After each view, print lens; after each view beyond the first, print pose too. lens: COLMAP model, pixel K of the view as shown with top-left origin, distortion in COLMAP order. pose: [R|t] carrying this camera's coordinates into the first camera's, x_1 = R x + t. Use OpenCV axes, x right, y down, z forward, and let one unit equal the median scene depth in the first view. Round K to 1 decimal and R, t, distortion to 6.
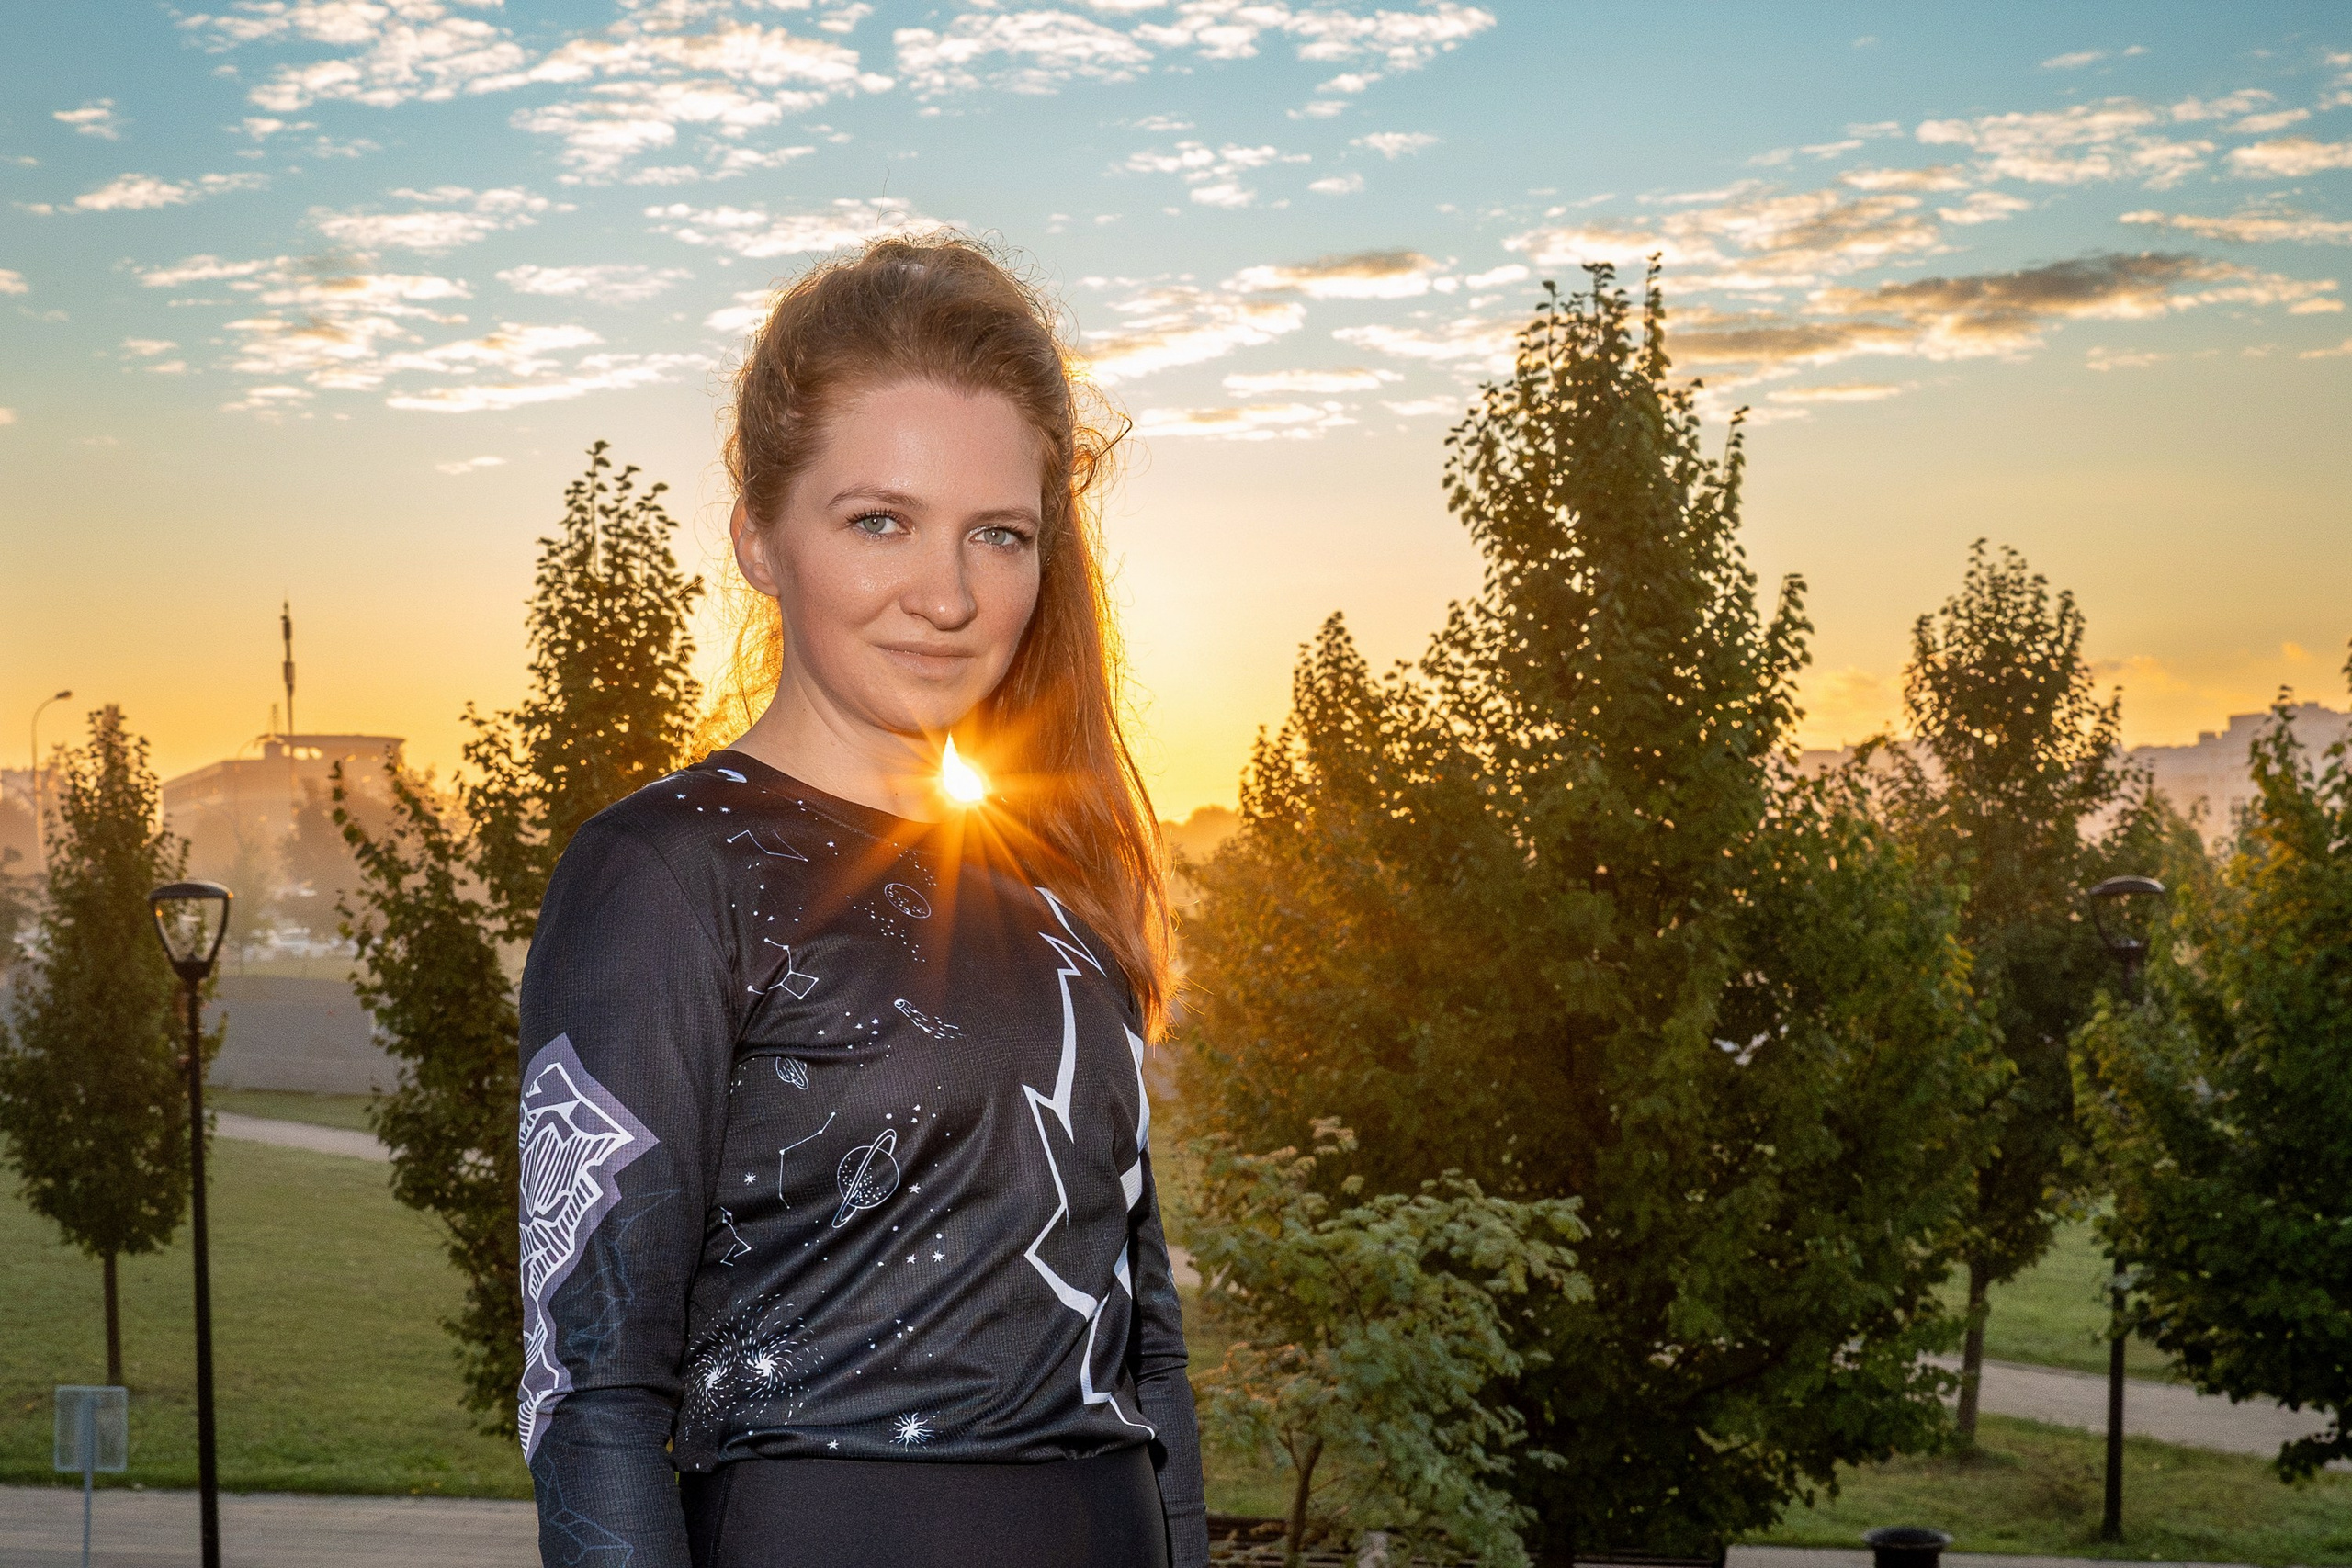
lens RADIAL K [[1859.3, 0, 1175.7], [0, 1859.3, 783.3], [0, 0, 1]] dist [0.013856, 0.003855]
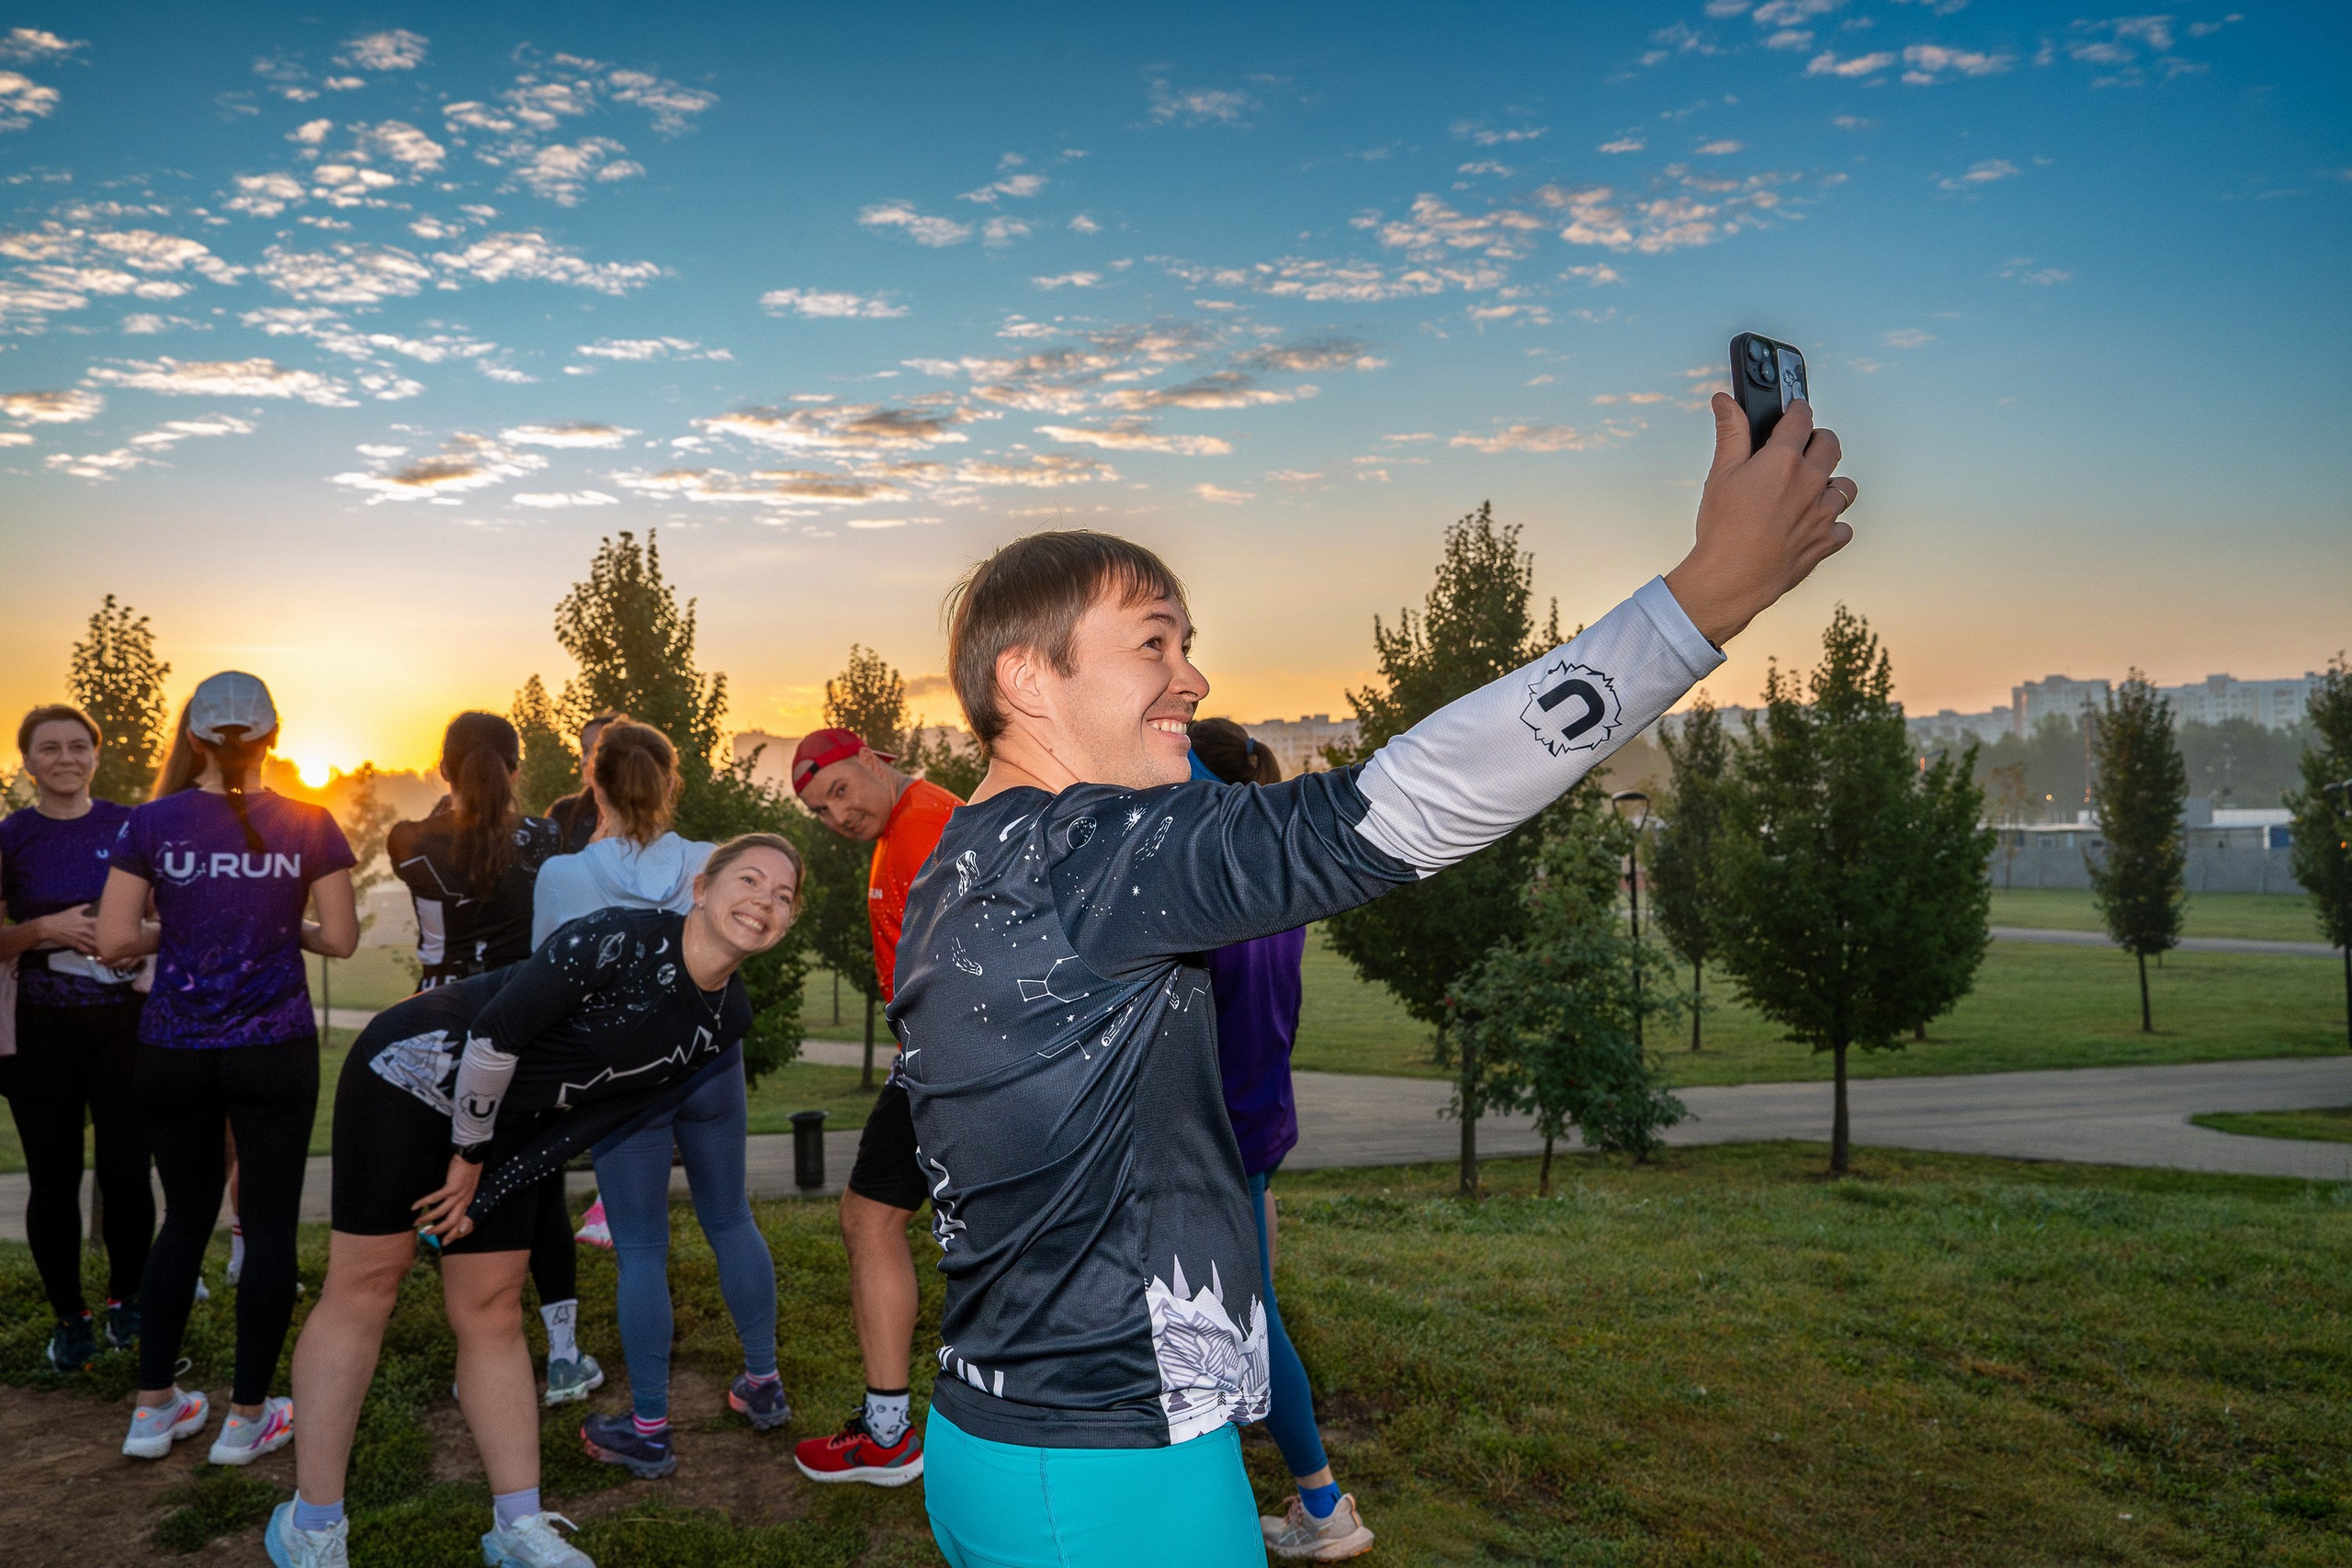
lens RADIAL K [[1859.3, 0, 1179.9], [0, 1859.3, 793.4], [0, 0, 1]] dist [0.013856, 0.003855]
pose [[0.951548, -0.013484, 0.307203, 0.154612], [0.005226, 0.999603, 0.027690, -0.023392], [-0.307455, -0.024743, 0.951241, -1.216449]]
